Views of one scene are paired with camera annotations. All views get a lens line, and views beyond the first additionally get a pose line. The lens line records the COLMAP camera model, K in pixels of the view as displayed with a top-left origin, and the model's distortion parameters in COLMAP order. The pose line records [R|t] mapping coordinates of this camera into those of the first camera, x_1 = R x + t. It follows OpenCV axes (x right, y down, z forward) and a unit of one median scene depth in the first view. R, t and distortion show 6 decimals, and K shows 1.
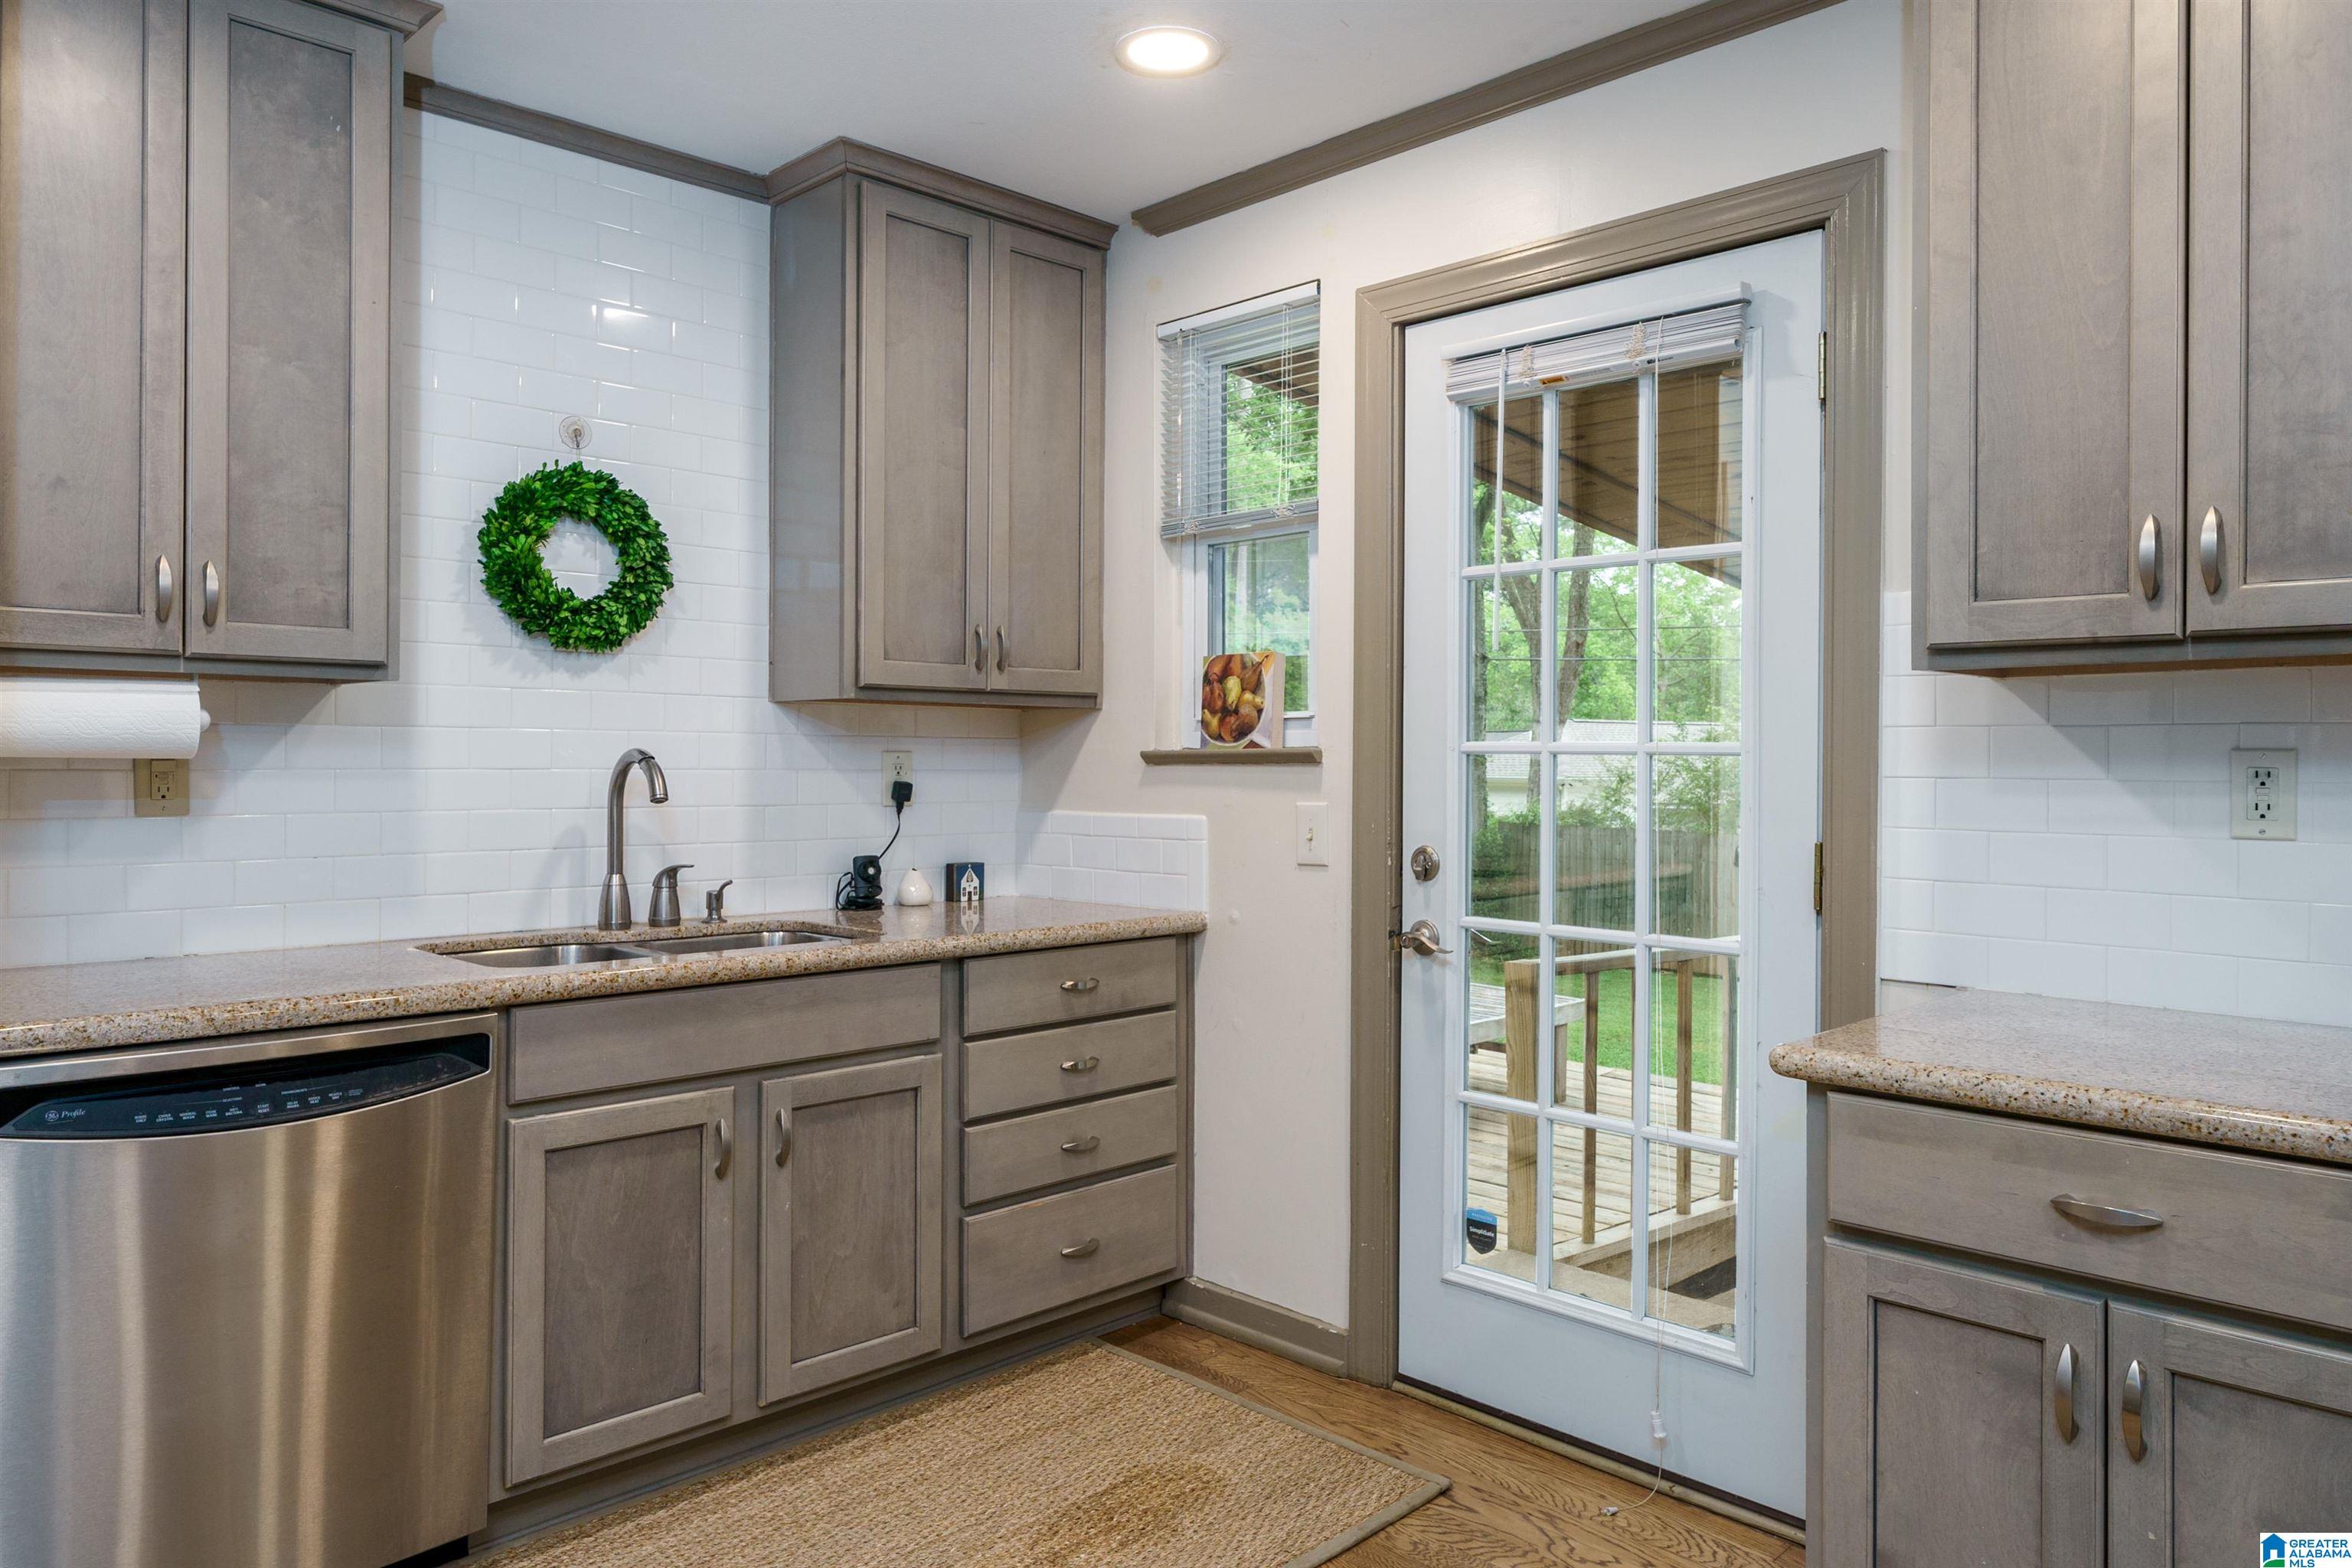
lens RADIAL K [[1548.1, 0, 1172.8], [0, 1548.1, 741.2], [0, 0, 1]] dist [-0.002171, 0.000760]
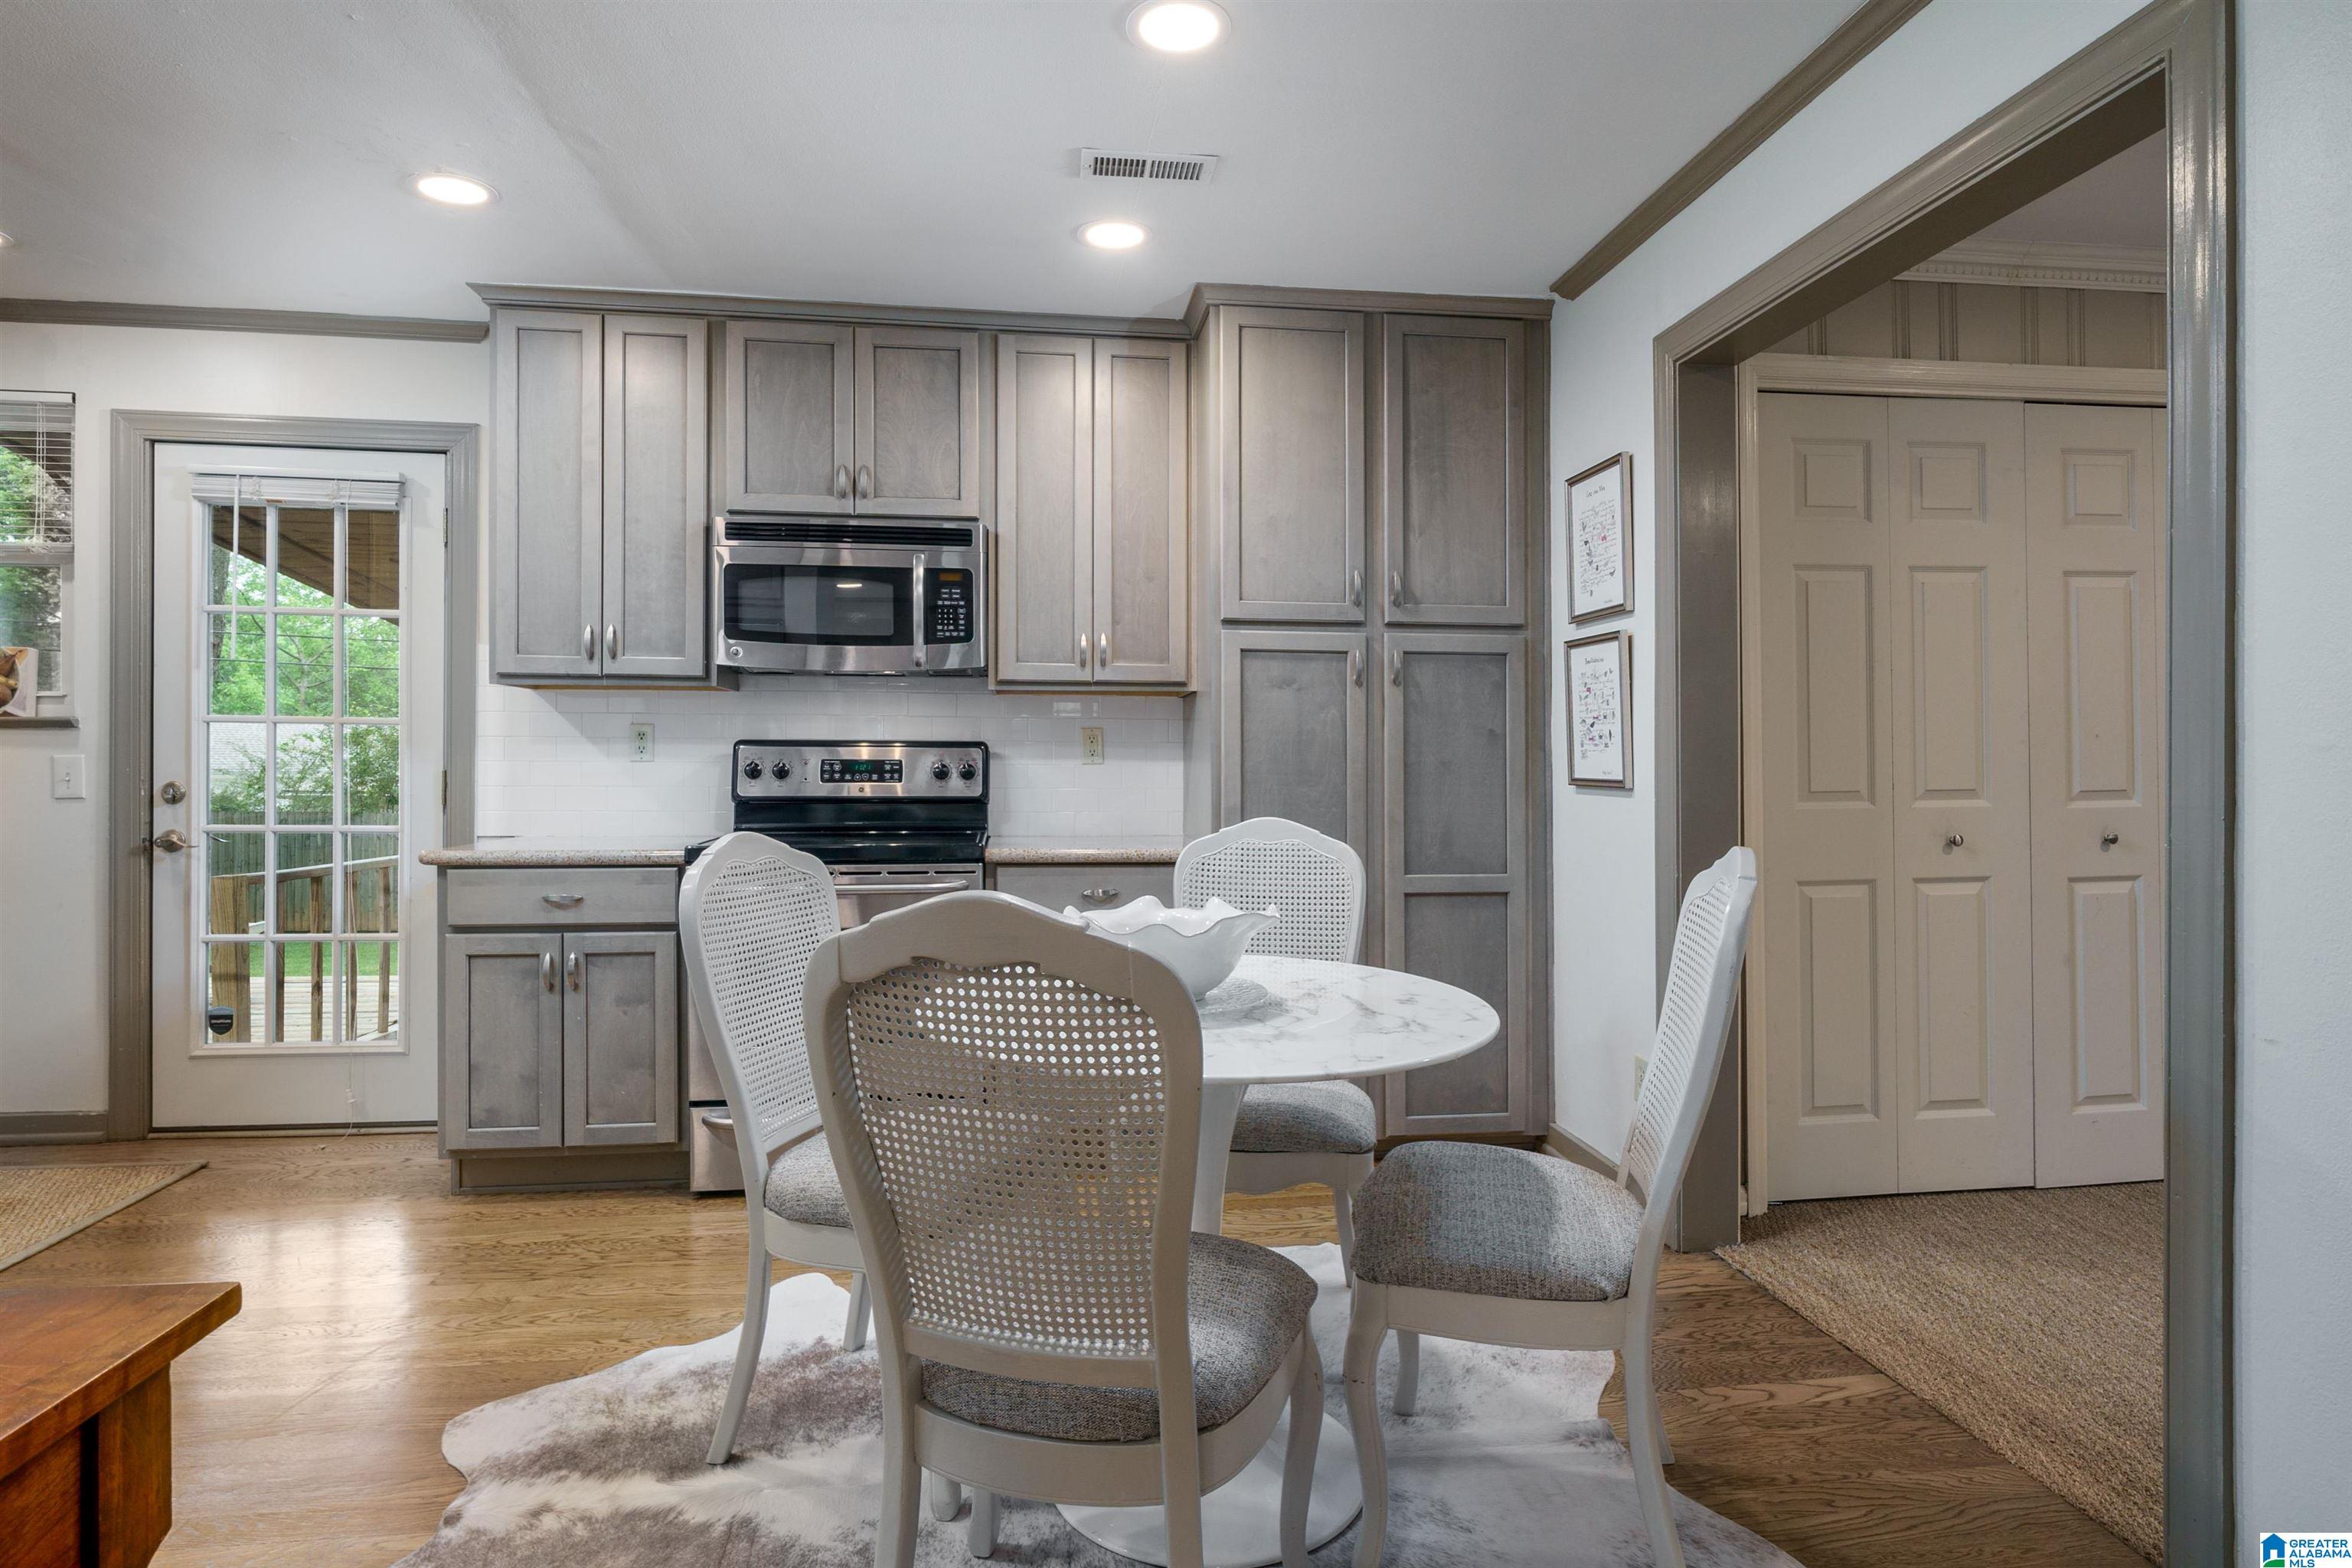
lens RADIAL K [[1244.4, 0, 1176.0], [0, 1244.4, 784.0], [0, 0, 1]] dist [-0.000767, -0.000105]
pose [[0.603983, -0.014367, 0.796868, -0.222214], [-0.012315, 0.999550, 0.027355, 0.023395], [-0.796902, -0.026335, 0.603534, -0.550660]]
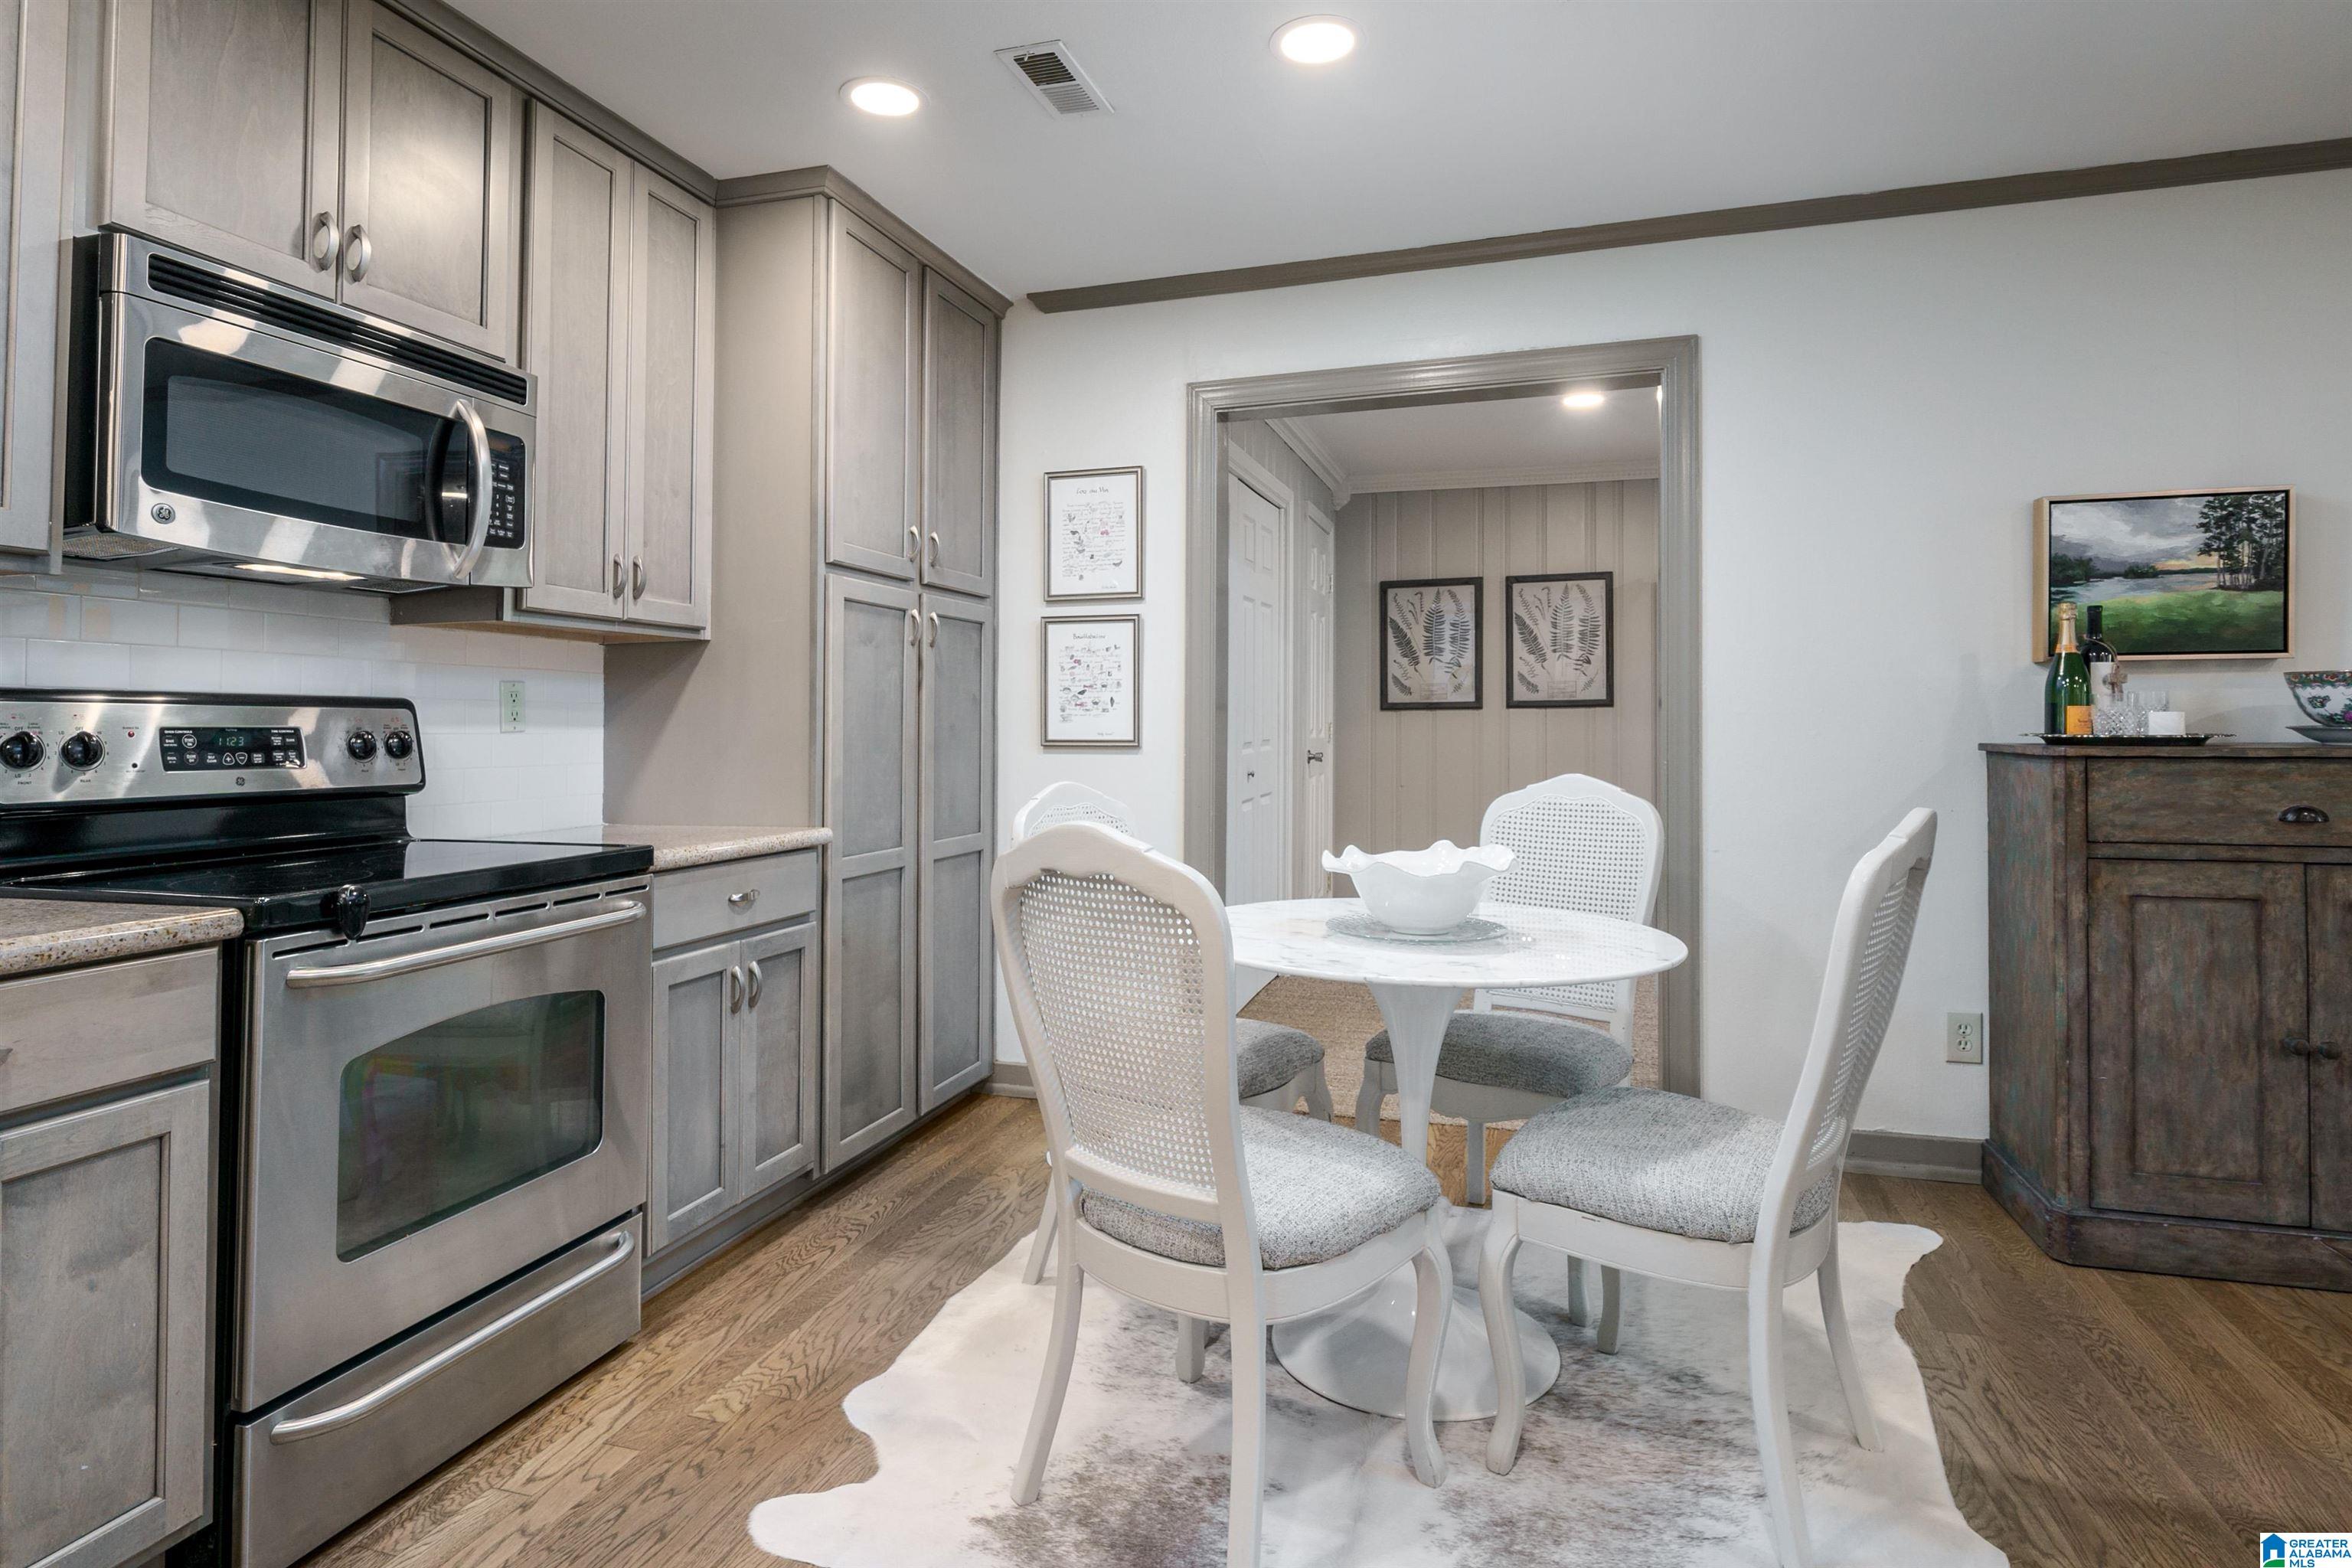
lens RADIAL K [[1254.0, 0, 1176.3], [0, 1254.0, 737.6], [0, 0, 1]] dist [-0.002150, -0.001127]
pose [[-0.474898, -0.005339, 0.880025, -0.287294], [-0.005276, 0.999981, 0.003219, 0.037881], [-0.880025, -0.003115, -0.474917, 0.342647]]
